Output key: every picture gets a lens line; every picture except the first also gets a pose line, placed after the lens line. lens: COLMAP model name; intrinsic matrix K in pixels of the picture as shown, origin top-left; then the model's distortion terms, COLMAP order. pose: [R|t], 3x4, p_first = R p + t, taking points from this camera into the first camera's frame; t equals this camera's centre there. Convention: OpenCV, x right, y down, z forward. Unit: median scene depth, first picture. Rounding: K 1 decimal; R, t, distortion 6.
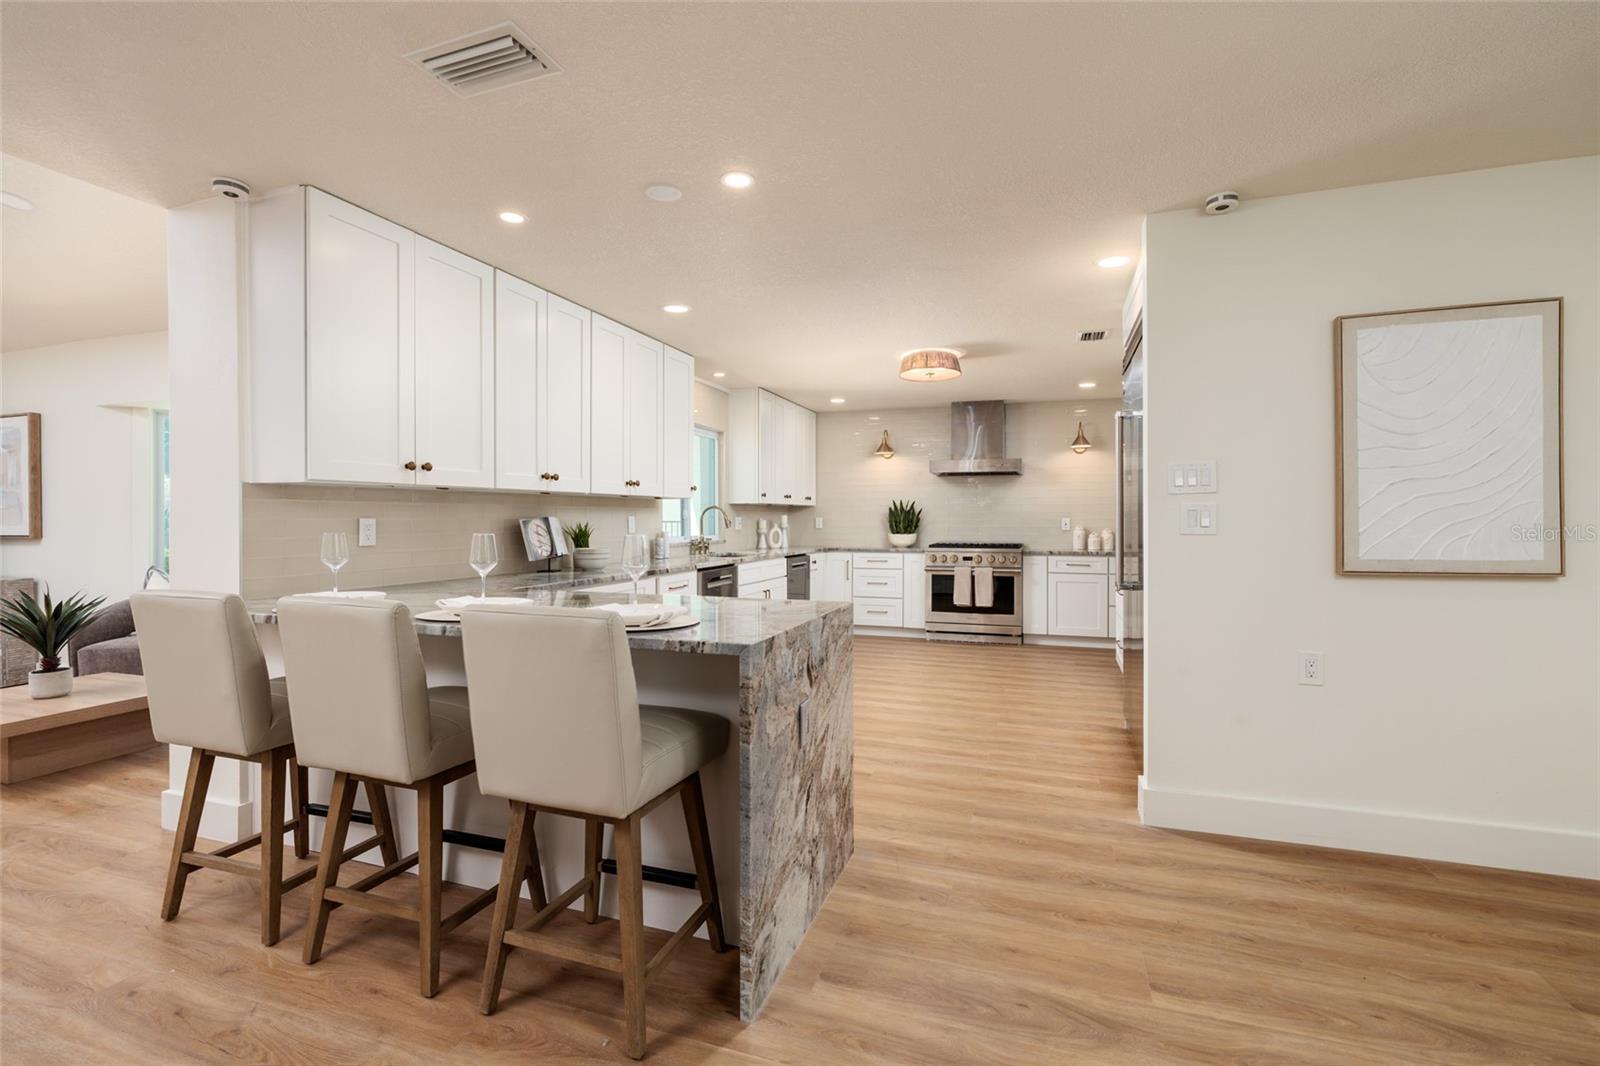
lens RADIAL K [[719.9, 0, 786.8], [0, 719.9, 520.6], [0, 0, 1]] dist [-0.003457, -0.000054]
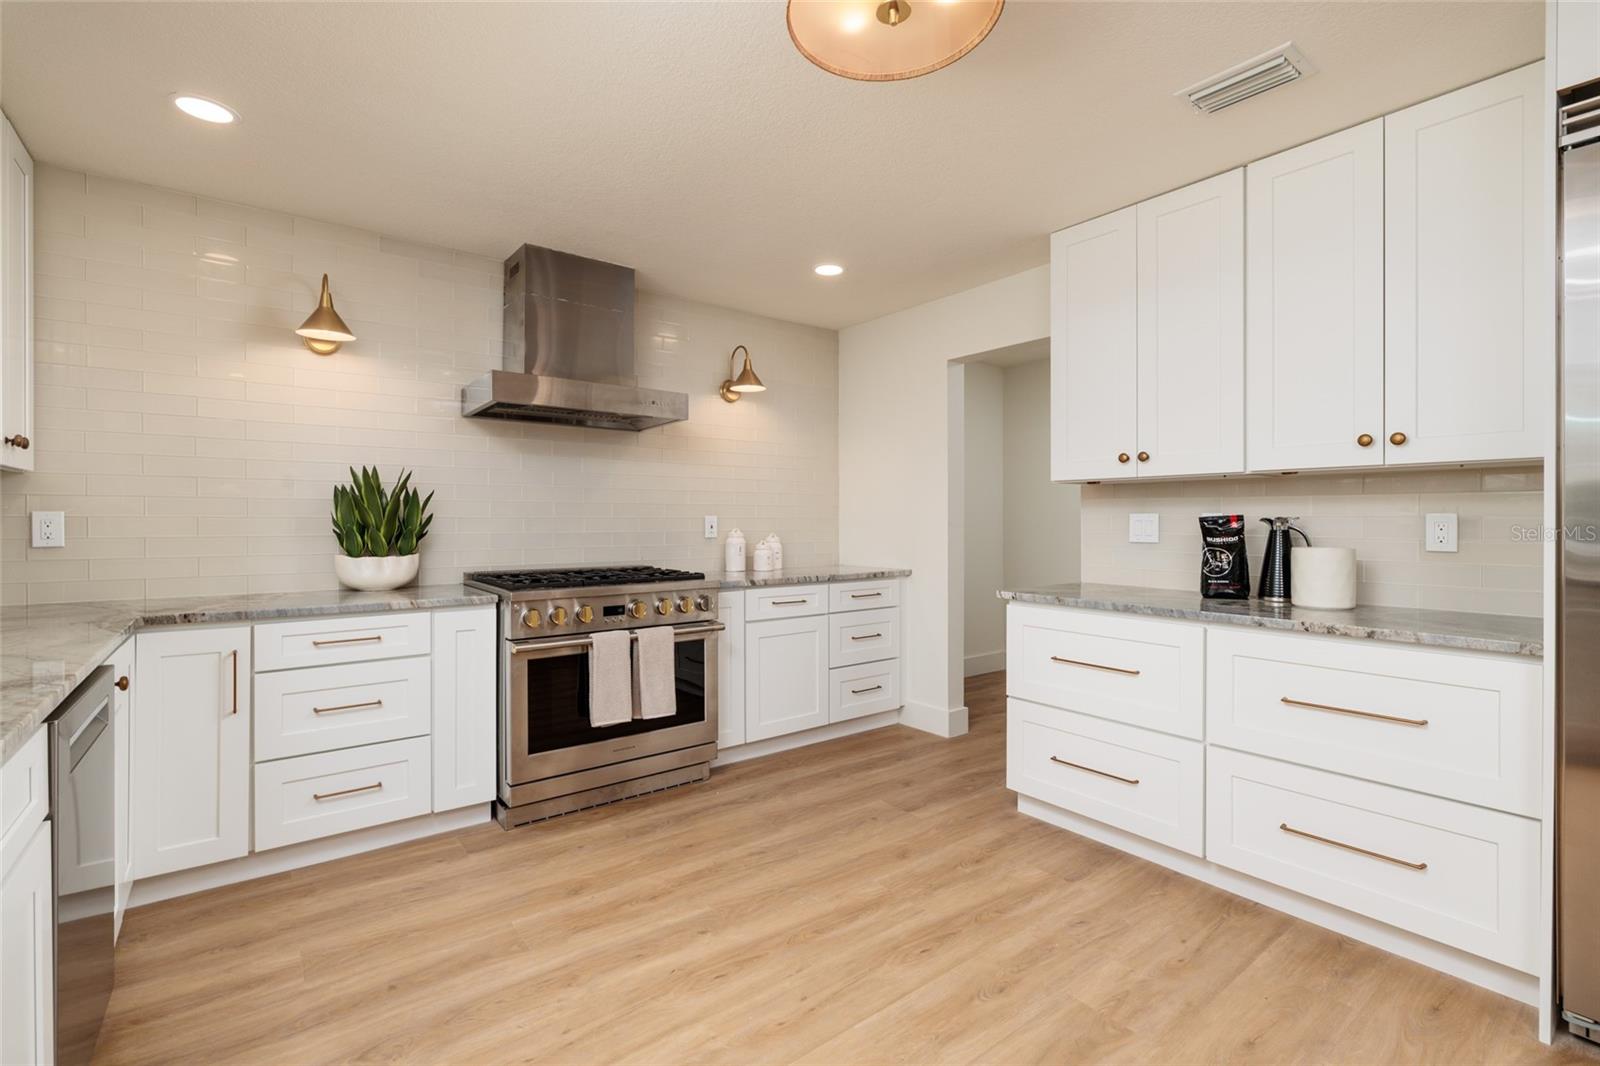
lens RADIAL K [[719.9, 0, 795.2], [0, 719.9, 524.6], [0, 0, 1]] dist [-0.003457, -0.000054]
pose [[0.527815, -0.006362, 0.849335, -0.051475], [0.001889, 0.999978, 0.006316, -0.000139], [-0.849357, -0.001729, 0.527816, 0.678221]]
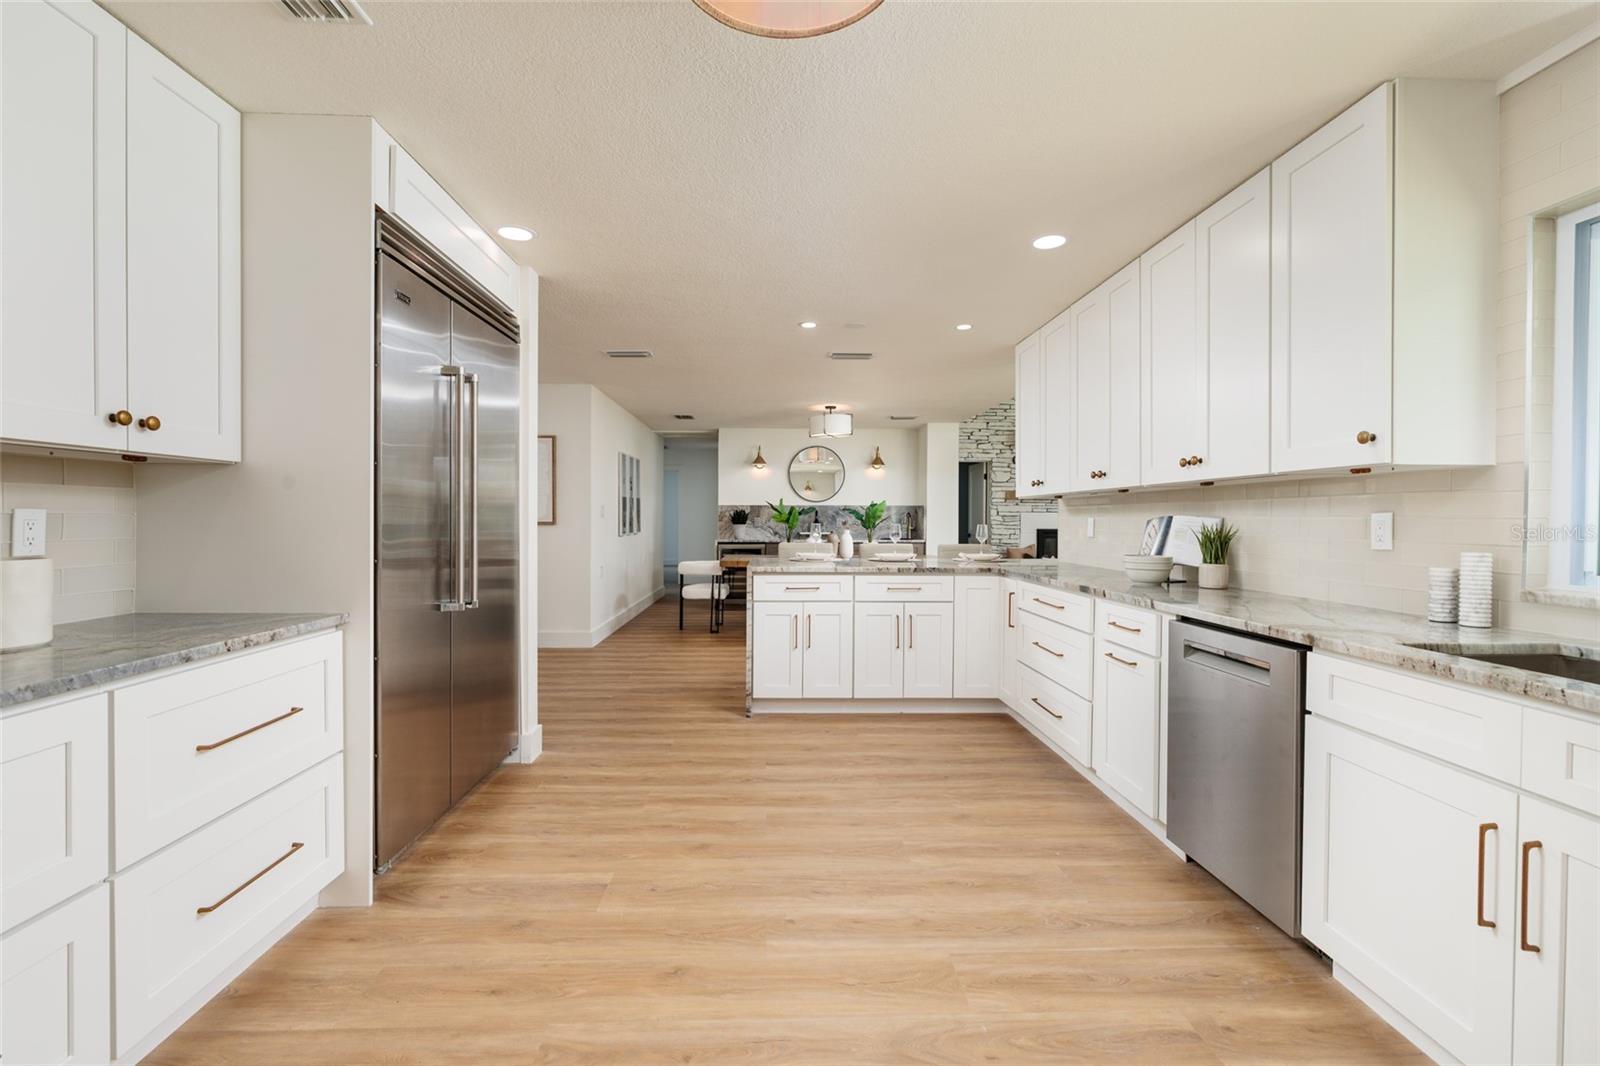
lens RADIAL K [[719.9, 0, 797.3], [0, 719.9, 530.0], [0, 0, 1]] dist [-0.003457, -0.000054]
pose [[-0.926822, 0.002237, -0.375495, 0.225417], [-0.004900, 0.999825, 0.018051, -0.000954], [0.375469, 0.018570, -0.926649, 0.958386]]
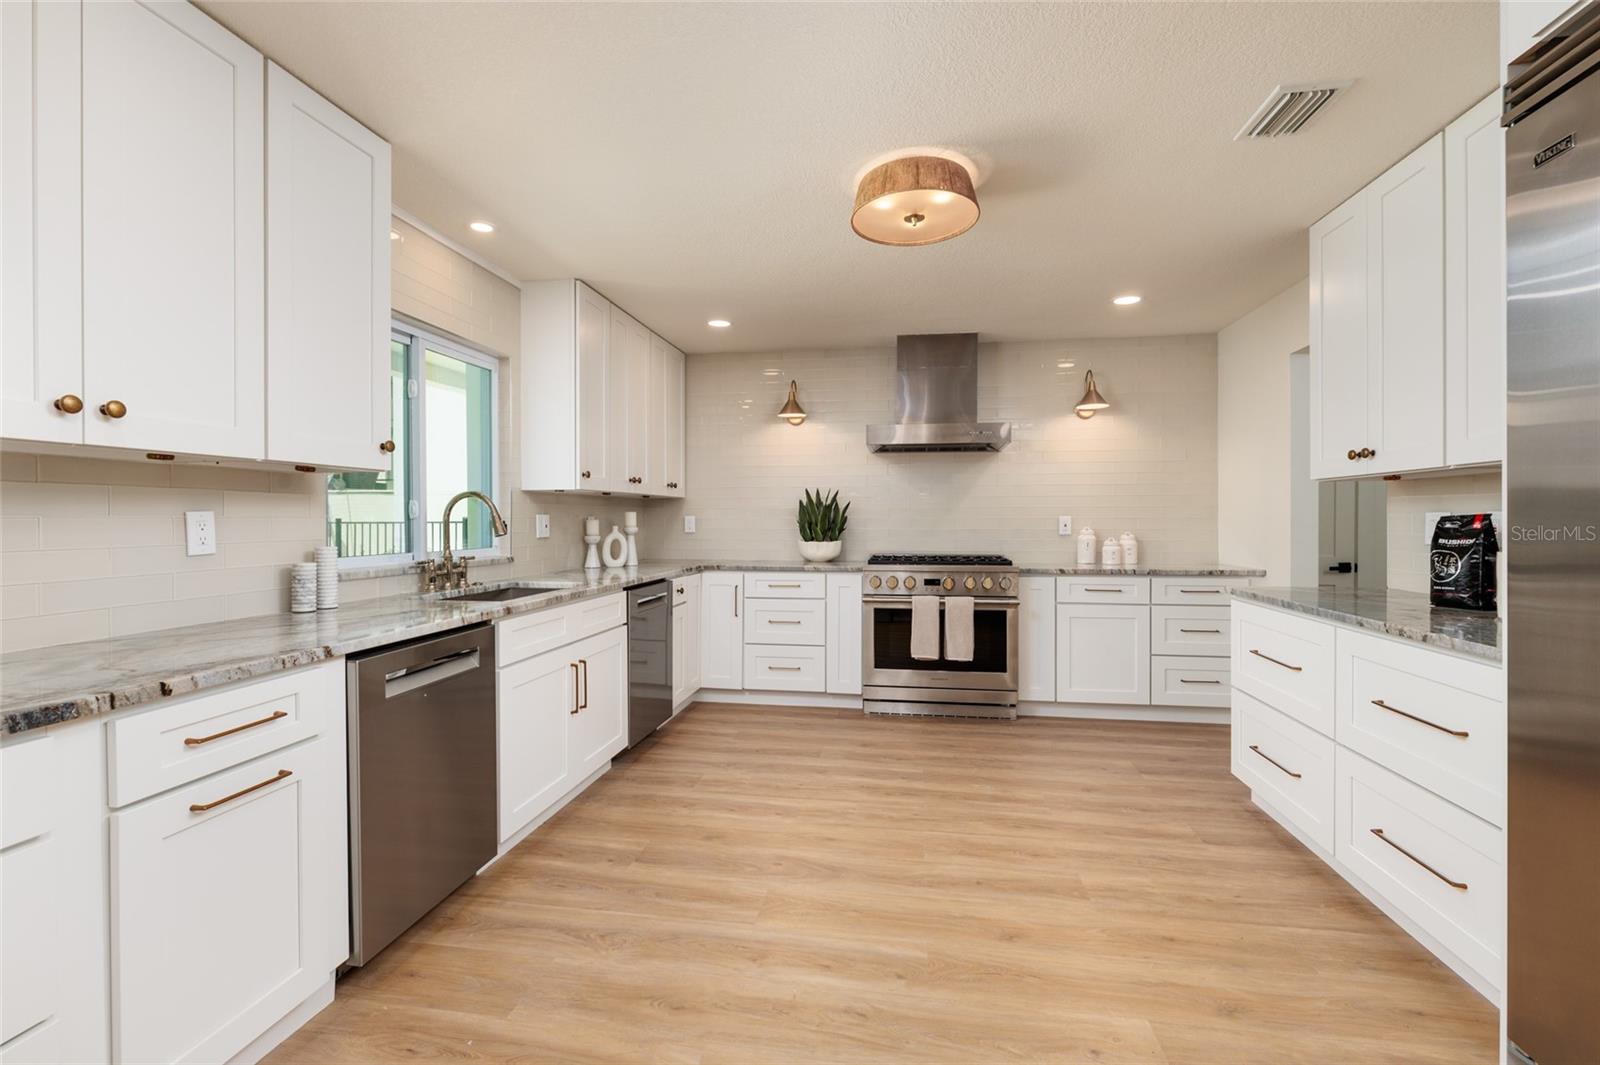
lens RADIAL K [[719.9, 0, 798.9], [0, 719.9, 525.2], [0, 0, 1]] dist [-0.003457, -0.000054]
pose [[0.981843, -0.003313, 0.189664, 0.022713], [0.002225, 0.999980, 0.005949, 0.000287], [-0.189680, -0.005419, 0.981831, 0.412877]]
